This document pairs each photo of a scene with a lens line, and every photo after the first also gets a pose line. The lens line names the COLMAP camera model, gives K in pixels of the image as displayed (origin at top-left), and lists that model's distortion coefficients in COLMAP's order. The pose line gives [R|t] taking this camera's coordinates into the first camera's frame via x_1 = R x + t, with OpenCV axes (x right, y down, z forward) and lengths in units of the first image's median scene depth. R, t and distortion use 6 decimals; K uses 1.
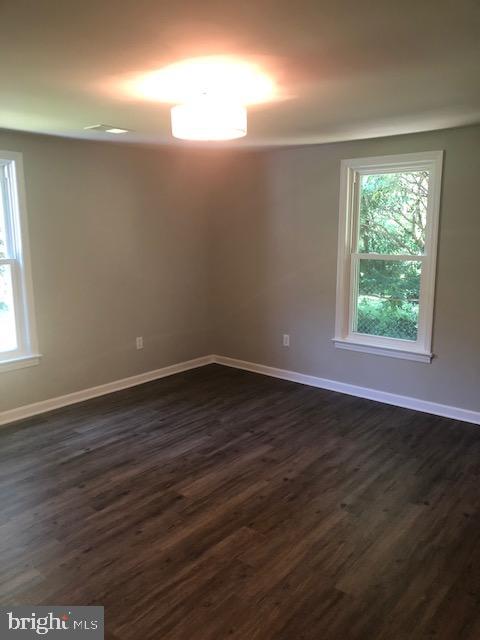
lens RADIAL K [[529.0, 0, 241.7], [0, 529.0, 321.5], [0, 0, 1]] dist [0.054995, -0.006404]
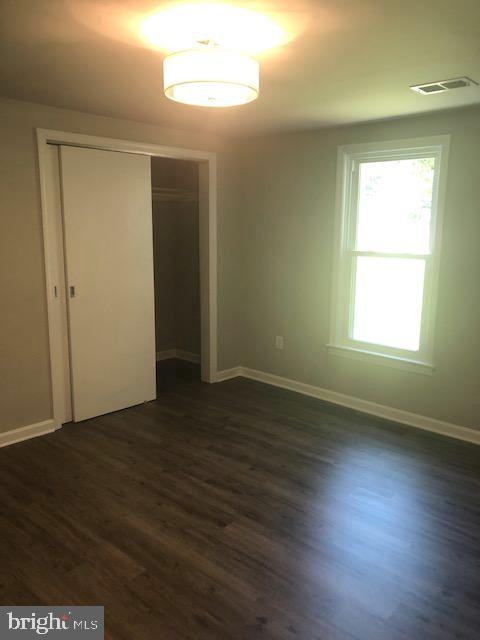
lens RADIAL K [[529.0, 0, 241.5], [0, 529.0, 319.3], [0, 0, 1]] dist [0.054995, -0.006404]
pose [[-0.075713, 0.163158, -0.983691, 0.712121], [-0.177639, 0.968534, 0.174317, -0.153875], [0.981179, 0.187940, -0.044348, 1.063253]]
